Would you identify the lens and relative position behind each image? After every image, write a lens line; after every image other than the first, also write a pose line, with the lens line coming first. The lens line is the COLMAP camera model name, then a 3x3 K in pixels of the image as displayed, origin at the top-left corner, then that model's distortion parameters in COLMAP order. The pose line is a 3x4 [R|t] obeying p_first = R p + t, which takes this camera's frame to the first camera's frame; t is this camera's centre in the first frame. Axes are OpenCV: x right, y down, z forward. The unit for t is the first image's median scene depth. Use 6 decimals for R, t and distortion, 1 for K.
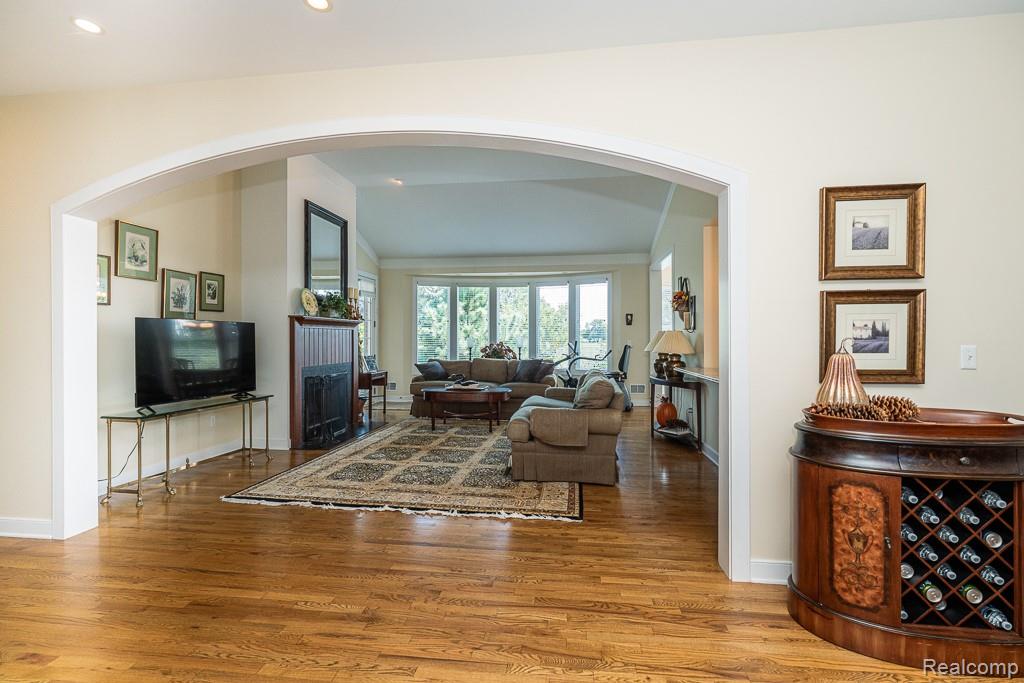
lens RADIAL K [[465.6, 0, 511.1], [0, 465.6, 332.1], [0, 0, 1]] dist [-0.008143, 0.003392]
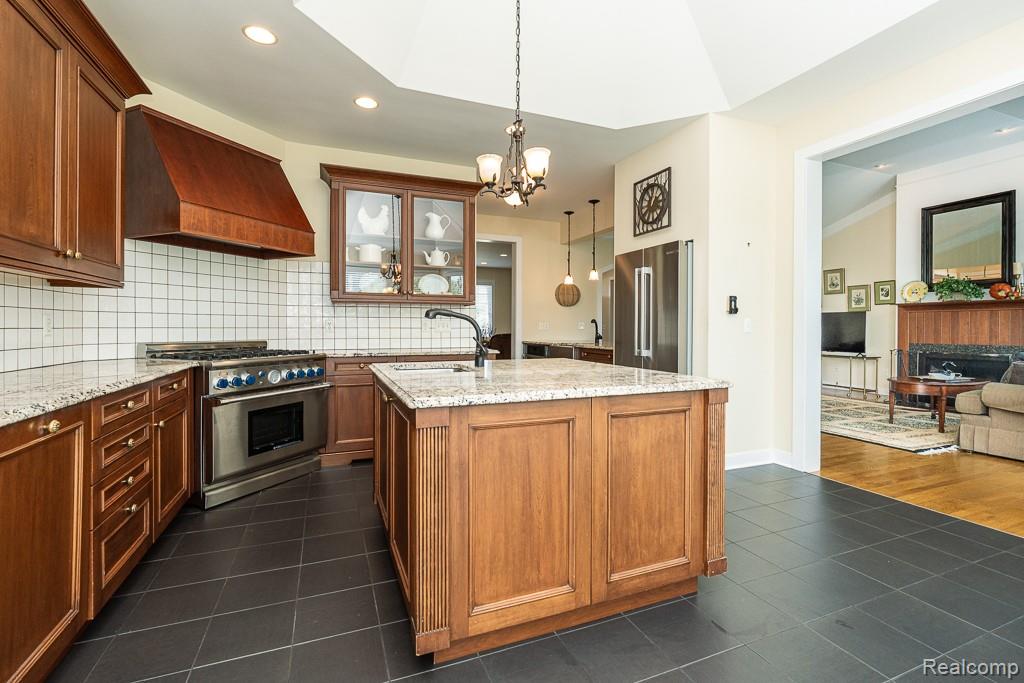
lens RADIAL K [[465.6, 0, 513.0], [0, 465.6, 327.4], [0, 0, 1]] dist [-0.008143, 0.003392]
pose [[-0.868496, 0.000713, -0.495696, 1.445552], [0.006505, 0.999929, -0.009959, 0.048463], [0.495654, -0.011874, -0.868439, 1.969986]]
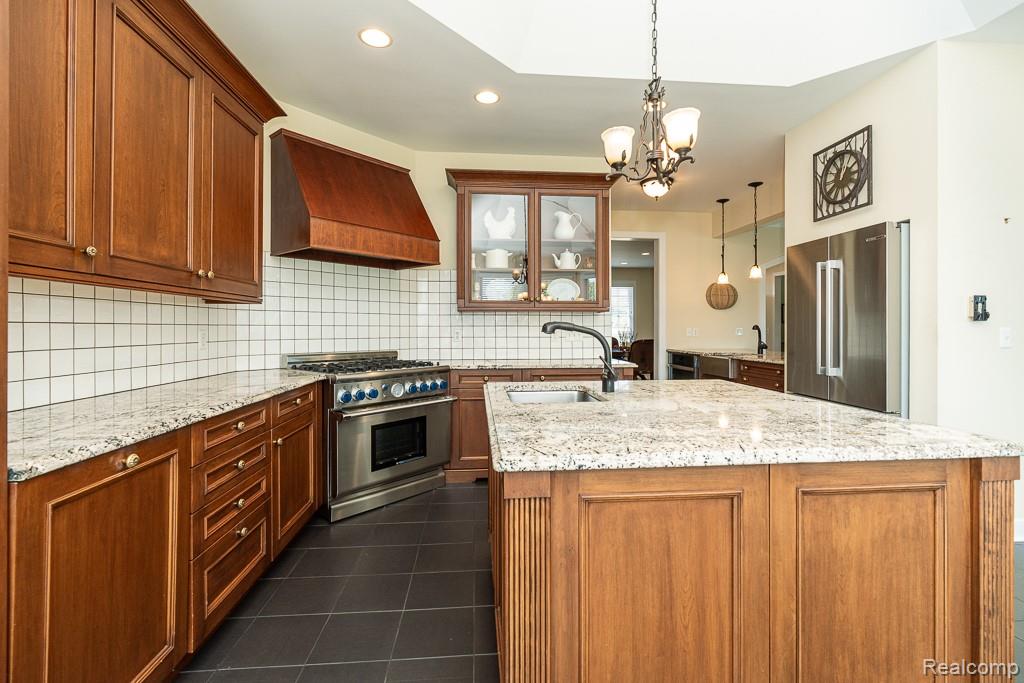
lens RADIAL K [[465.6, 0, 512.9], [0, 465.6, 326.9], [0, 0, 1]] dist [-0.008143, 0.003392]
pose [[-0.976672, 0.002162, -0.214725, 1.388647], [0.005798, 0.999850, -0.016307, 0.032063], [0.214658, -0.017171, -0.976538, 1.884902]]
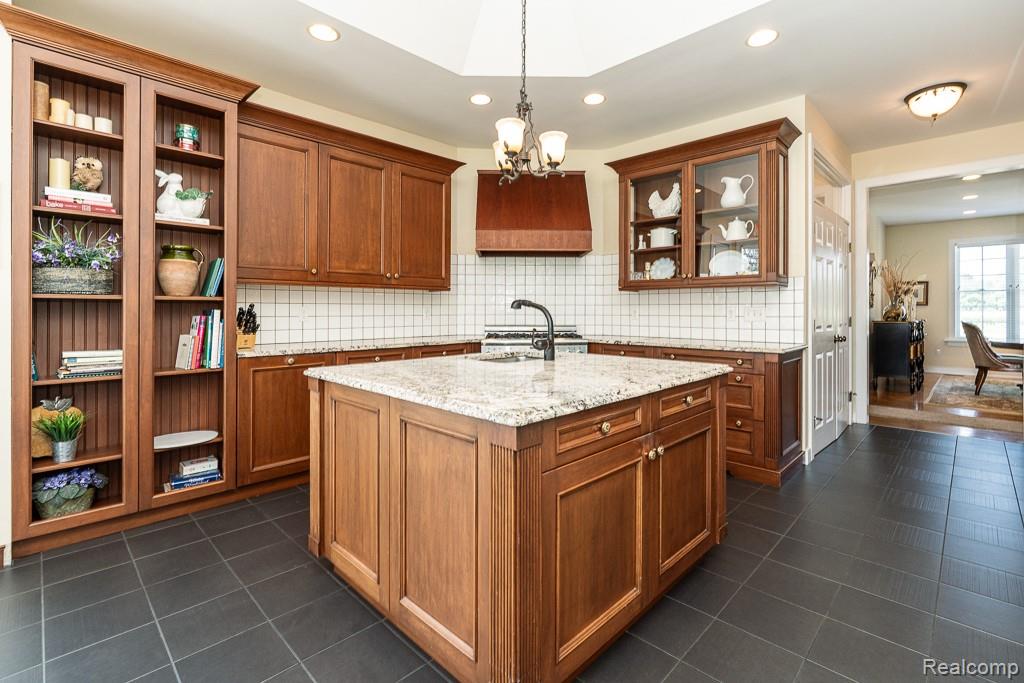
lens RADIAL K [[465.6, 0, 505.8], [0, 465.6, 308.2], [0, 0, 1]] dist [-0.008143, 0.003392]
pose [[-0.796029, 0.002938, 0.605251, 0.895062], [-0.007749, 0.999857, -0.015046, 0.039154], [-0.605209, -0.016667, -0.795893, 1.905076]]
